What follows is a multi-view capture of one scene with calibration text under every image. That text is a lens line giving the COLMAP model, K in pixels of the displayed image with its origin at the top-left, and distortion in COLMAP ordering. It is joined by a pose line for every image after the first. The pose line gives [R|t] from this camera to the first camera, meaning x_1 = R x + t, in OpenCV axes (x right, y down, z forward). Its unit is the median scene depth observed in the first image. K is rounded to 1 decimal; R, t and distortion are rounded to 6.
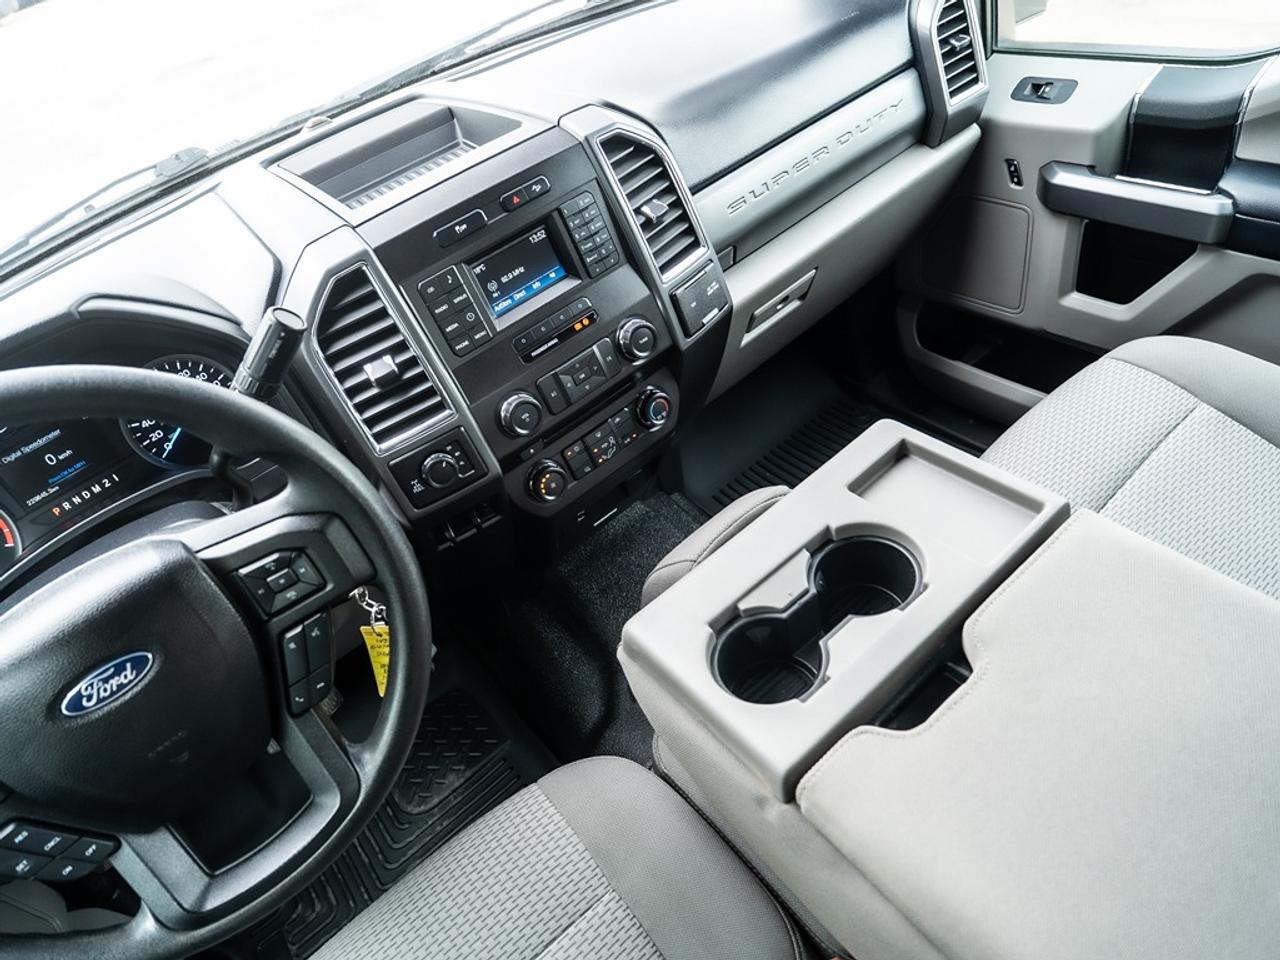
lens RADIAL K [[785.1, 0, 640.0], [0, 785.1, 480.0], [0, 0, 1]] dist [-0.027393, 0.004170]
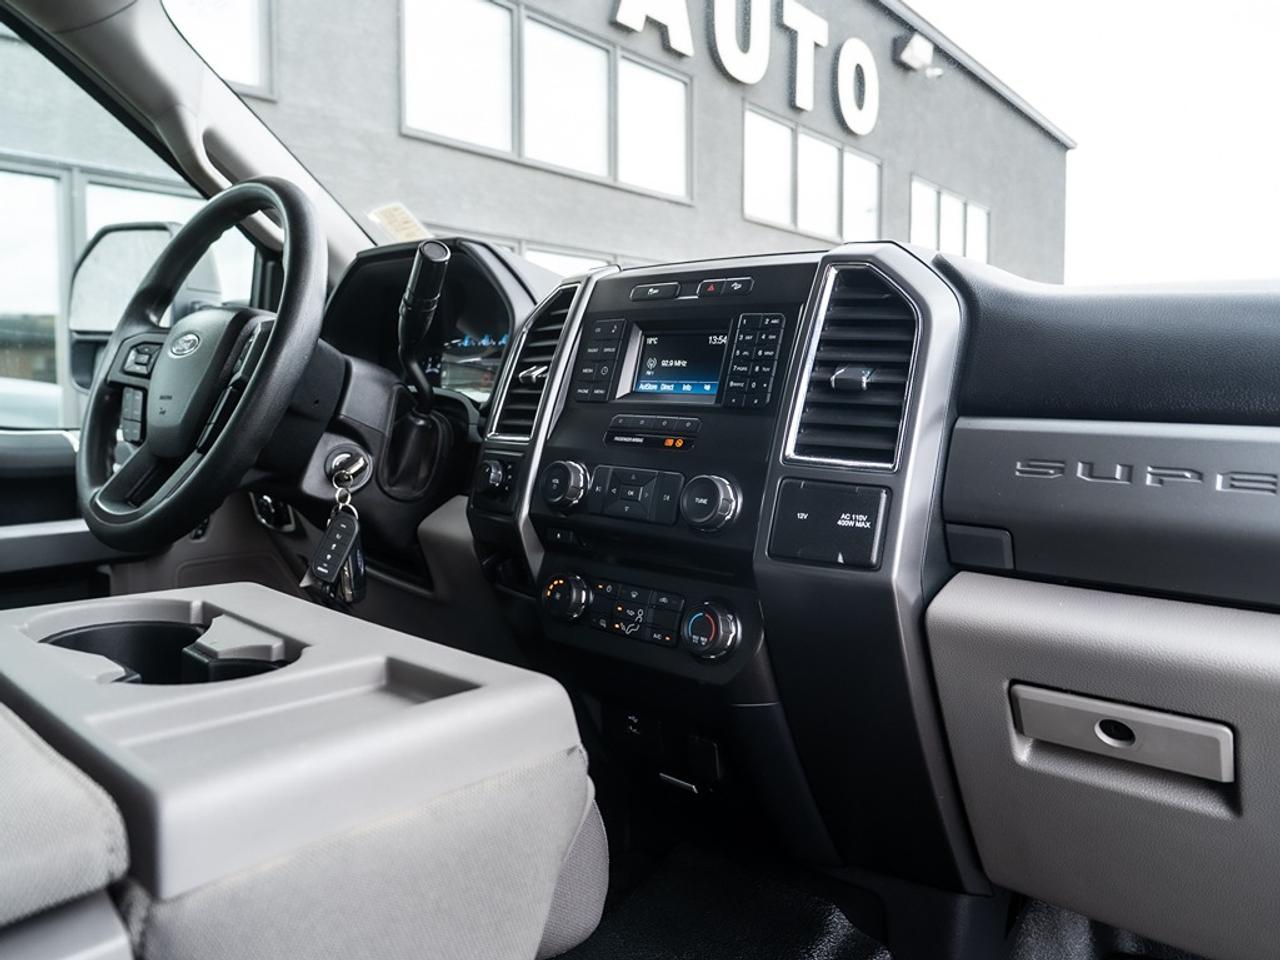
lens RADIAL K [[907.4, 0, 664.0], [0, 907.4, 434.3], [0, 0, 1]] dist [0.001234, 0.001774]
pose [[0.188904, 0.275328, -0.942608, 0.754855], [-0.714048, 0.697467, 0.060626, -0.248168], [0.674130, 0.661615, 0.328352, 0.683276]]
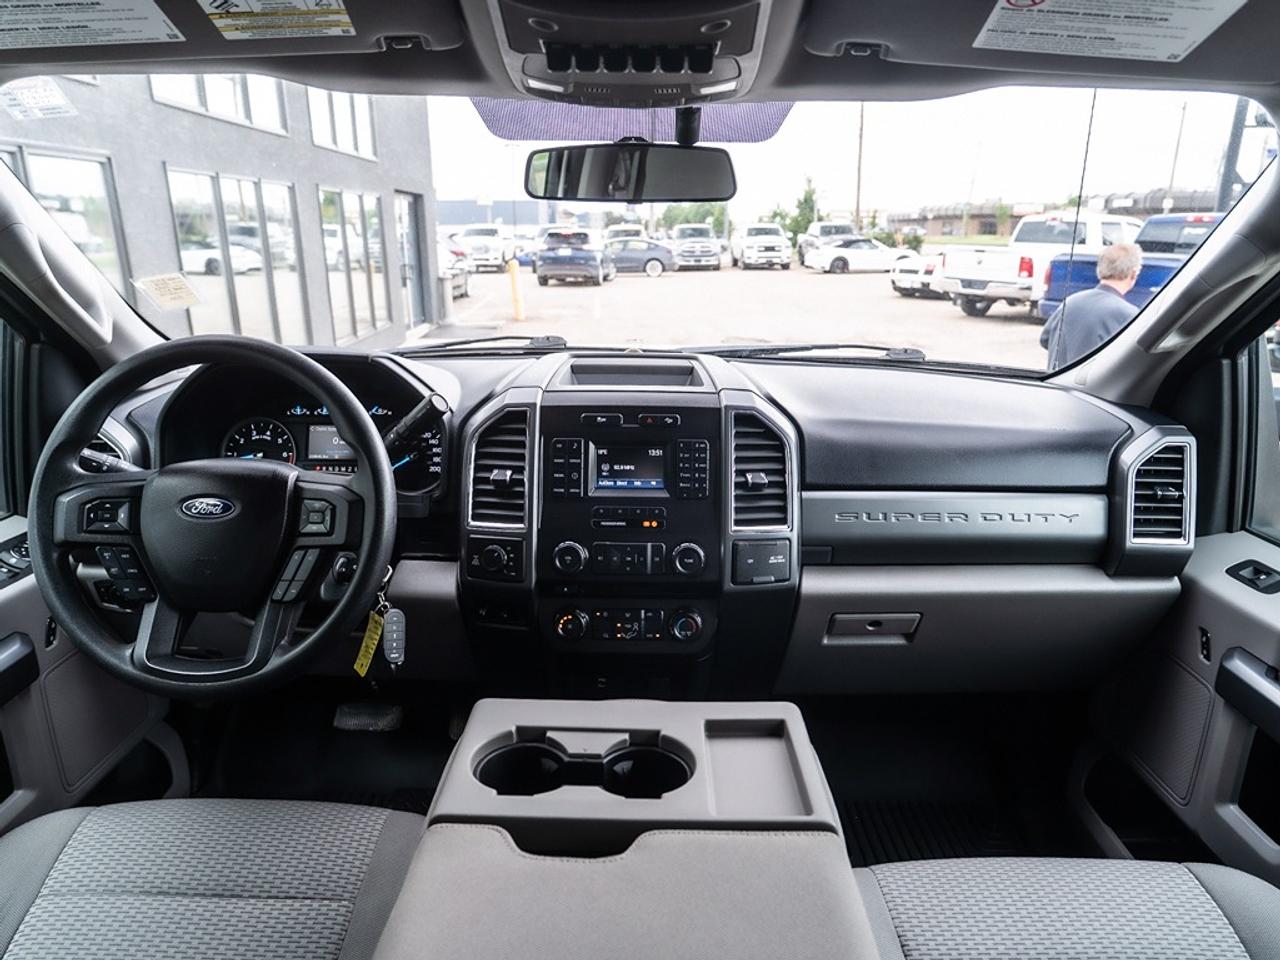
lens RADIAL K [[785.1, 0, 640.0], [0, 785.1, 480.0], [0, 0, 1]] dist [-0.027393, 0.004170]
pose [[0.754362, 0.396029, -0.523544, 0.540819], [-0.563328, 0.800004, -0.206531, 0.015499], [0.337045, 0.450726, 0.826587, -0.084371]]
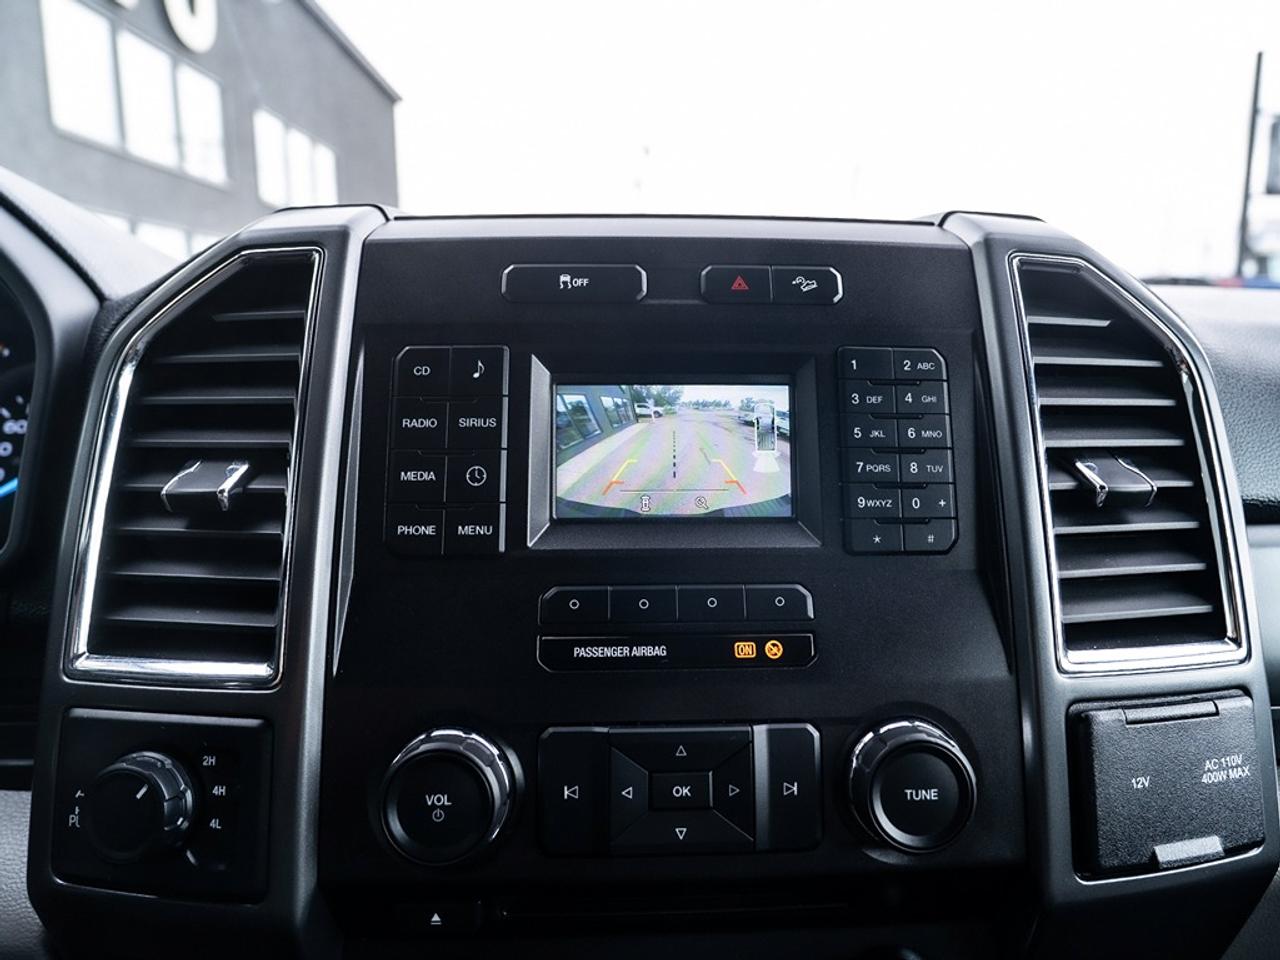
lens RADIAL K [[859.5, 0, 670.7], [0, 859.5, 465.6], [0, 0, 1]] dist [-0.017807, 0.002808]
pose [[0.787646, 0.306536, -0.534461, 0.067873], [-0.535402, 0.769784, -0.347529, -0.109455], [0.304889, 0.559882, 0.770438, 0.649970]]
